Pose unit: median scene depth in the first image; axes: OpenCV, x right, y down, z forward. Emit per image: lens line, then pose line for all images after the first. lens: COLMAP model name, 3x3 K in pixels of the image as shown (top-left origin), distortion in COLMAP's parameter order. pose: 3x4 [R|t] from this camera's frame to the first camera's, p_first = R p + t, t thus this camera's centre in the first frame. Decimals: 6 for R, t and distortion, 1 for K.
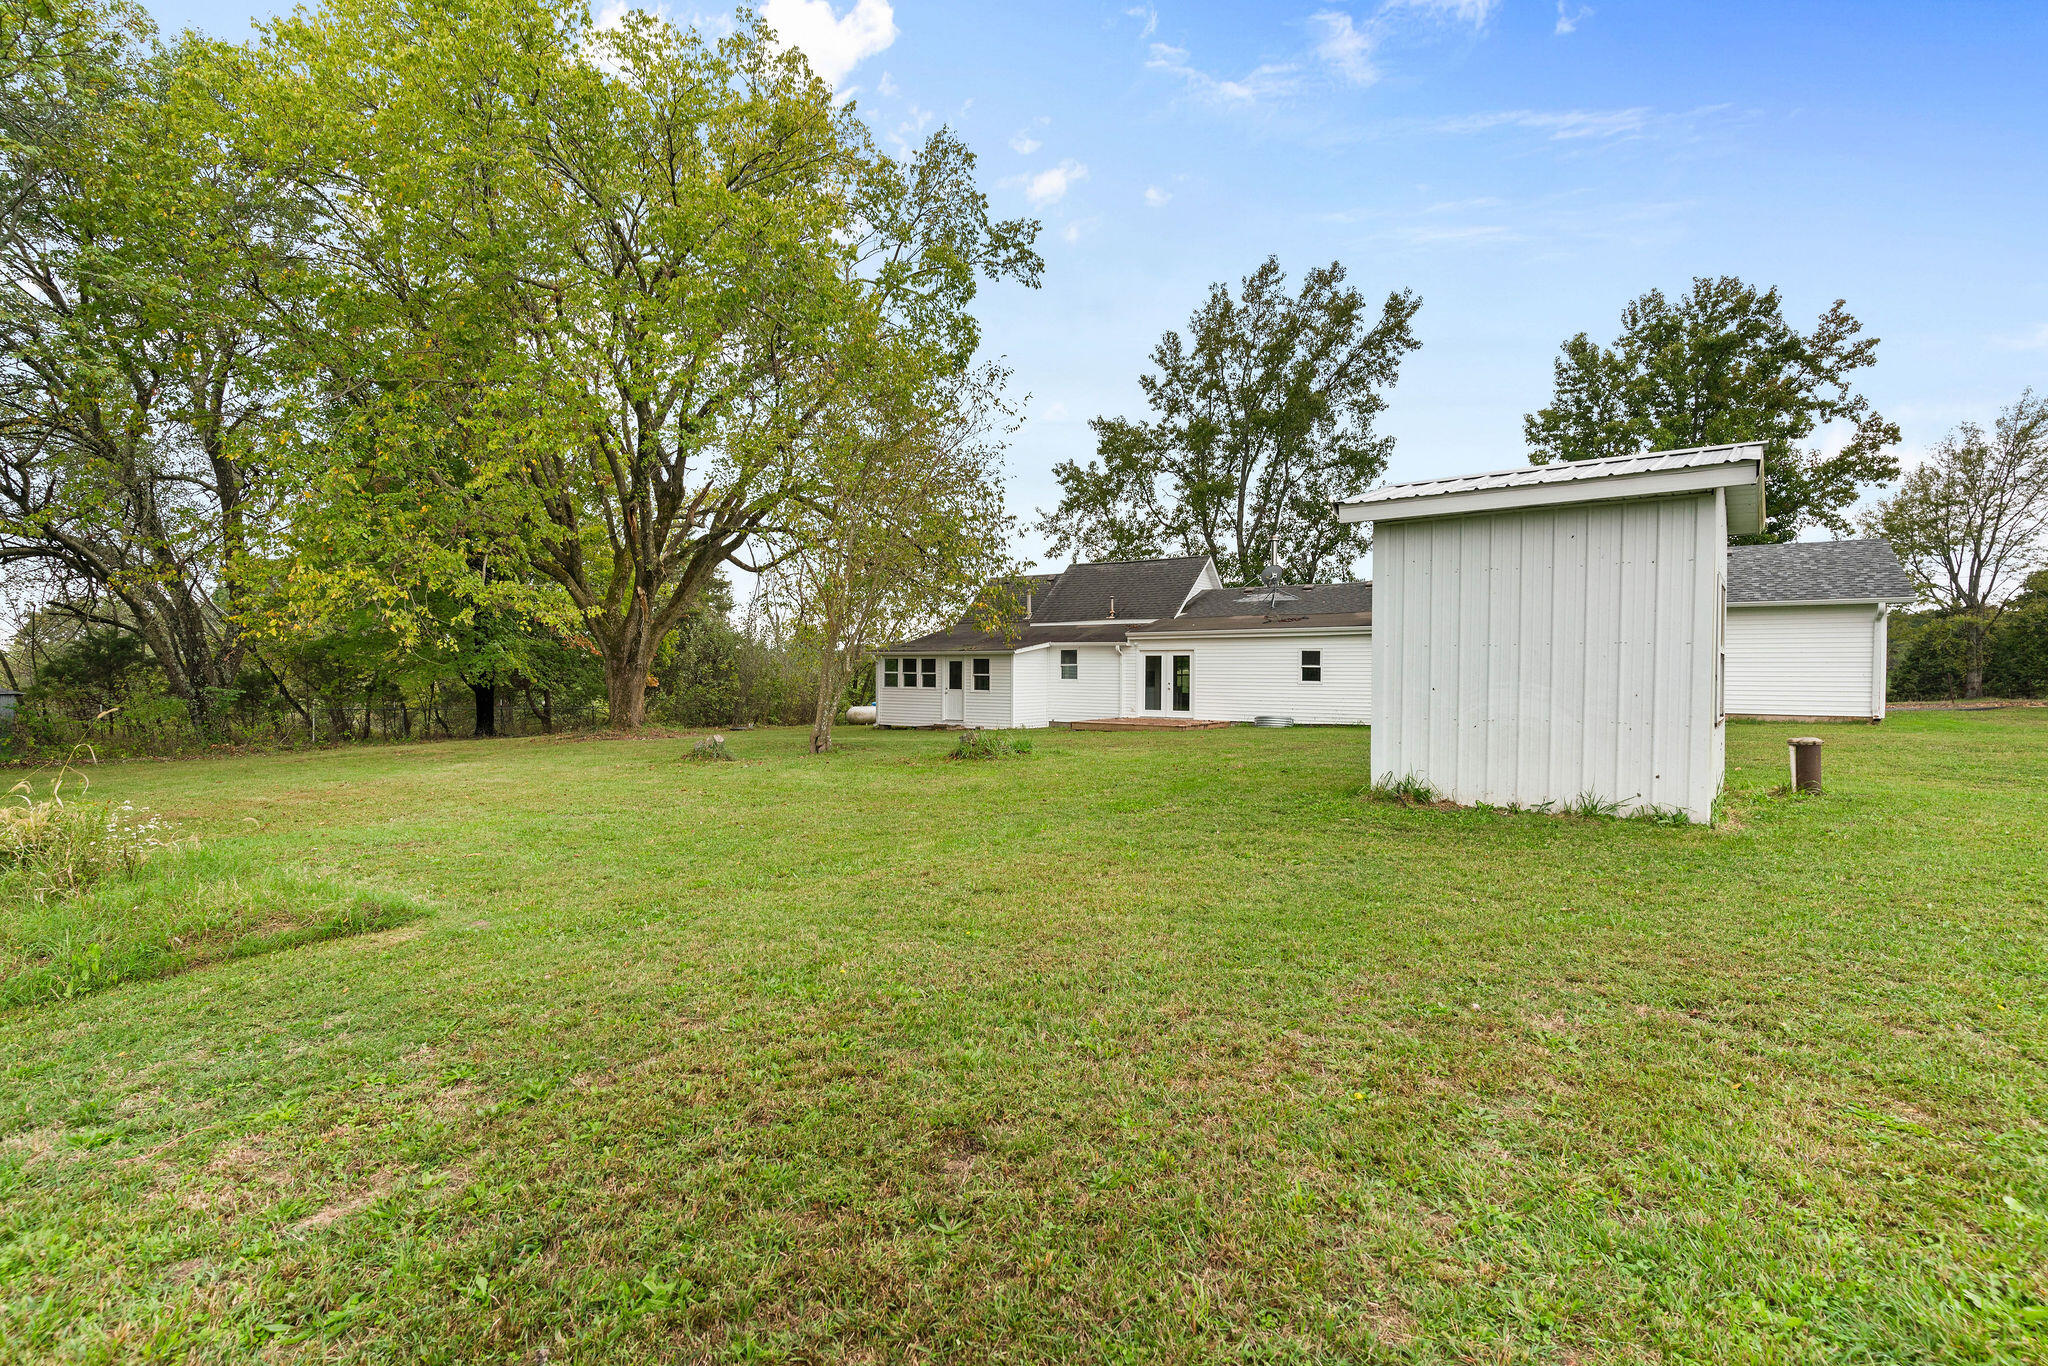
lens RADIAL K [[982.8, 0, 1016.9], [0, 982.8, 689.6], [0, 0, 1]] dist [0.000802, 0.000908]
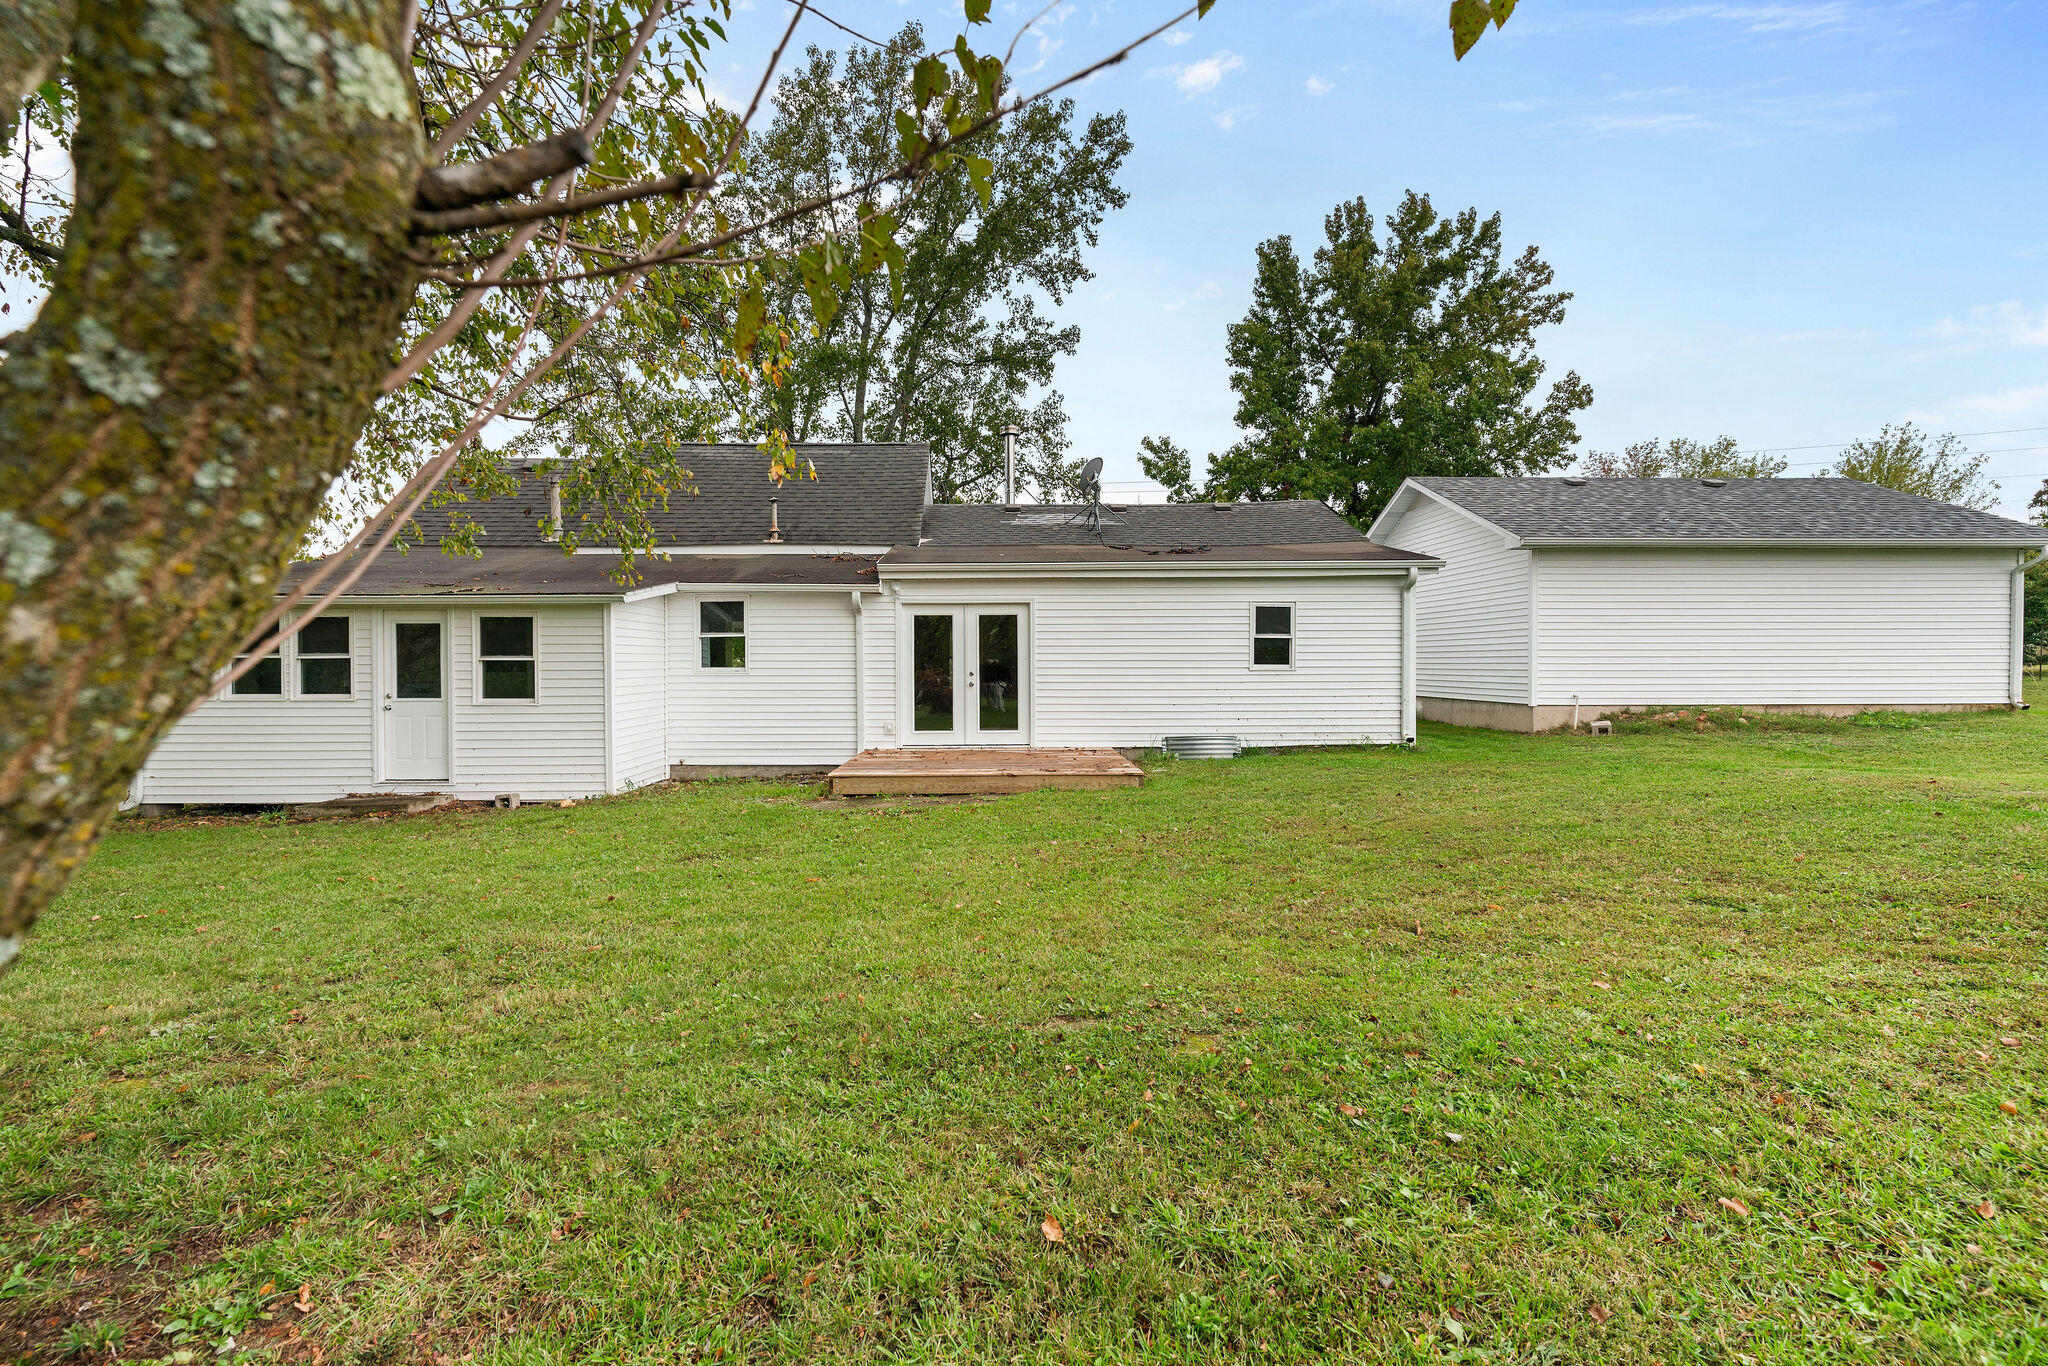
lens RADIAL K [[982.8, 0, 1014.9], [0, 982.8, 671.1], [0, 0, 1]] dist [0.000802, 0.000908]
pose [[0.804937, -0.011959, 0.593239, -0.106762], [0.019345, 0.999794, -0.006093, -0.004089], [-0.593045, 0.016381, 0.805003, 0.586991]]
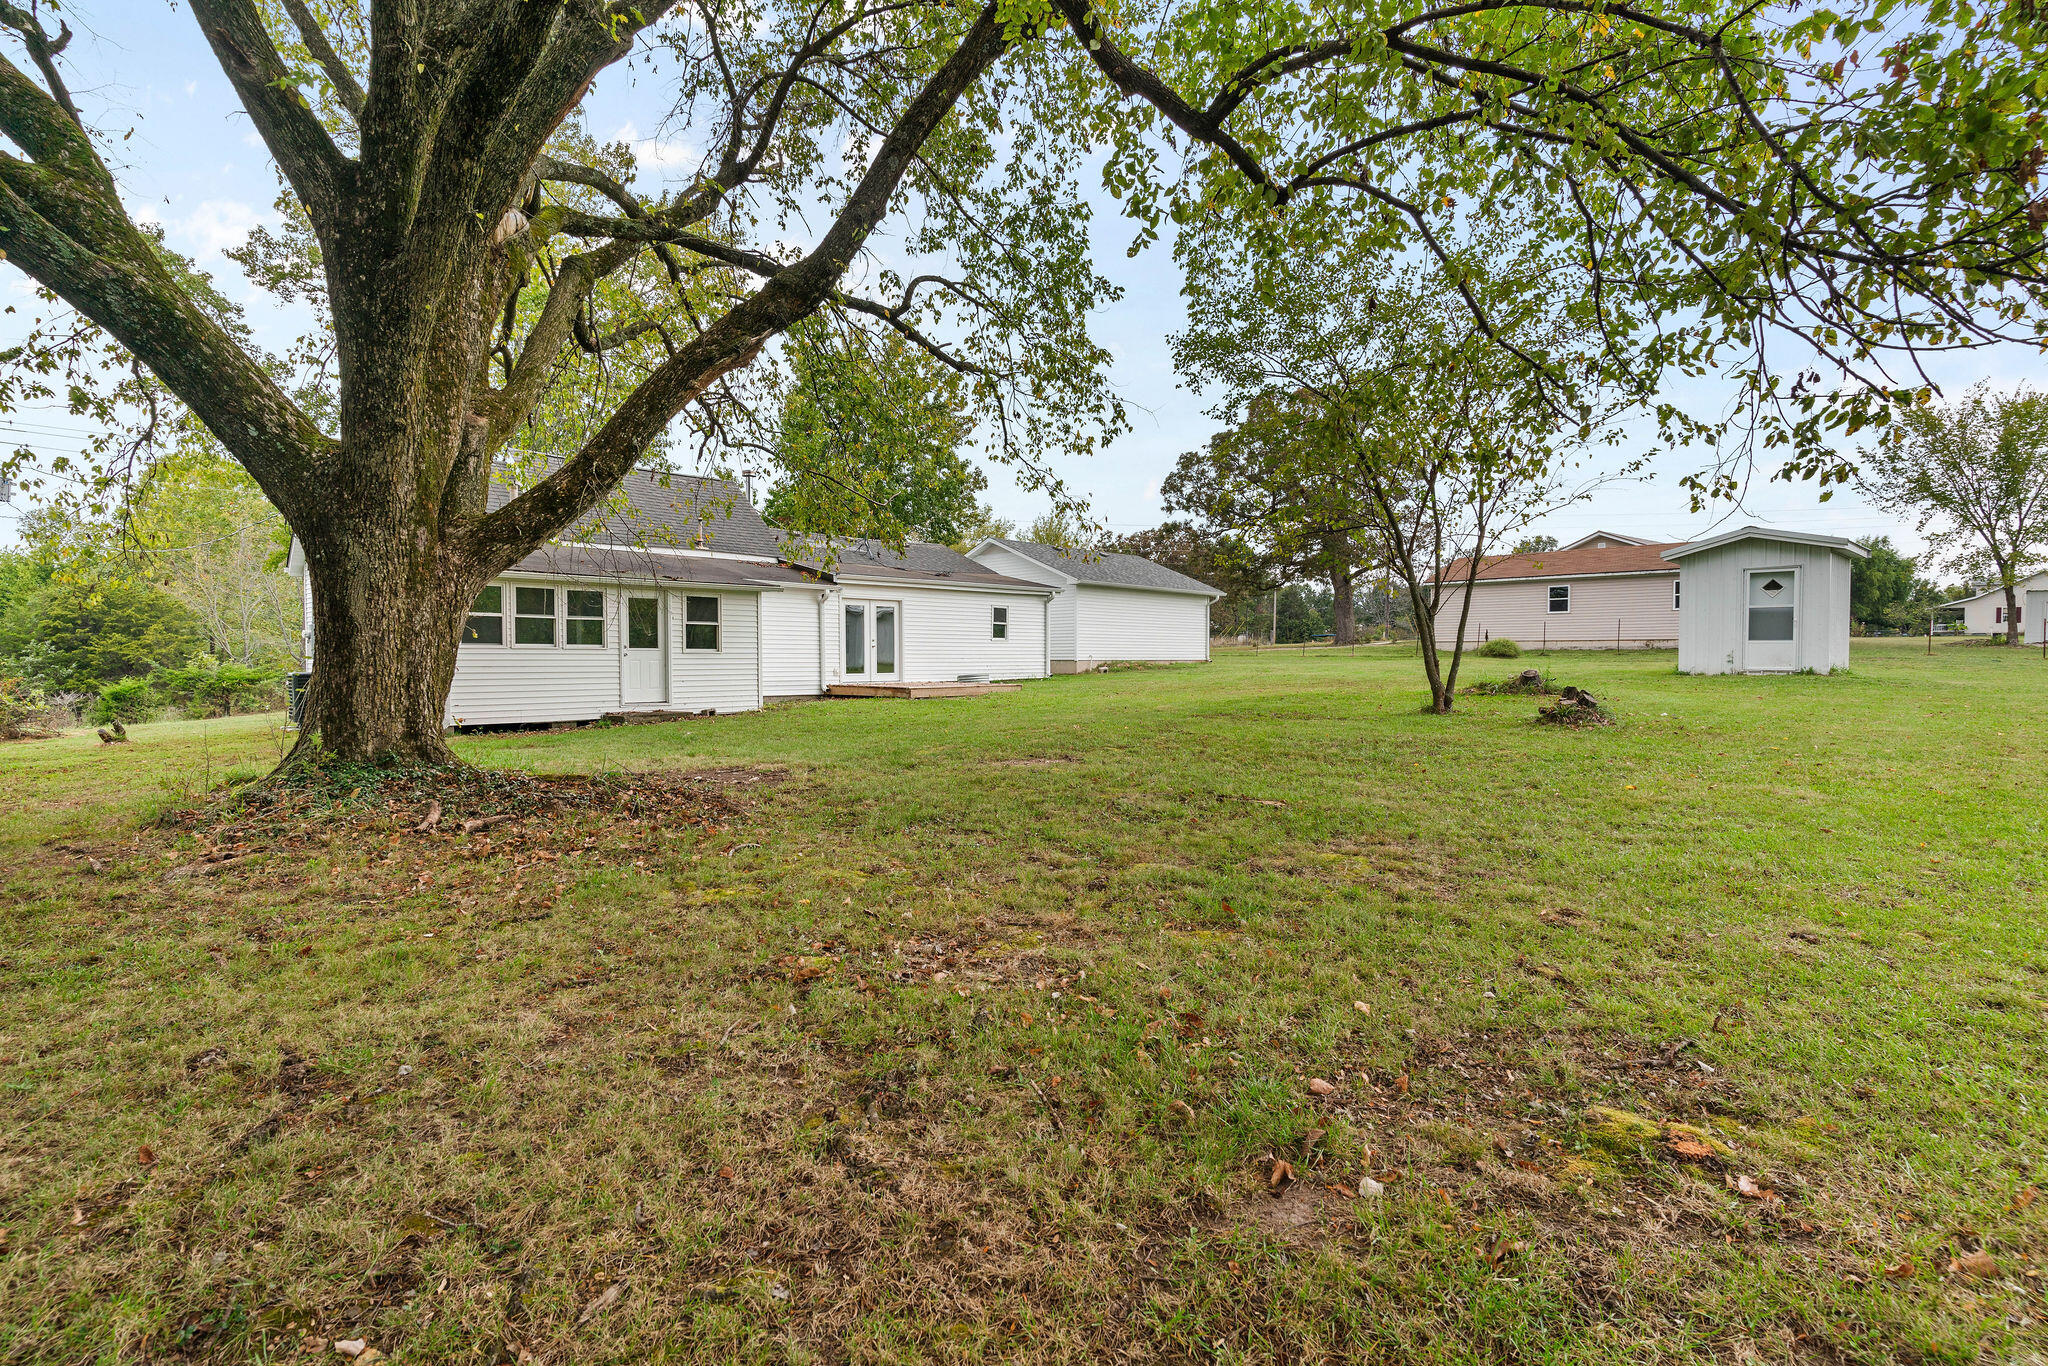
lens RADIAL K [[982.8, 0, 1012.5], [0, 982.8, 685.6], [0, 0, 1]] dist [0.000802, 0.000908]
pose [[0.157701, -0.030650, 0.987011, -0.612962], [0.022829, 0.999364, 0.027386, 0.010866], [-0.987223, 0.018214, 0.158301, 0.735769]]
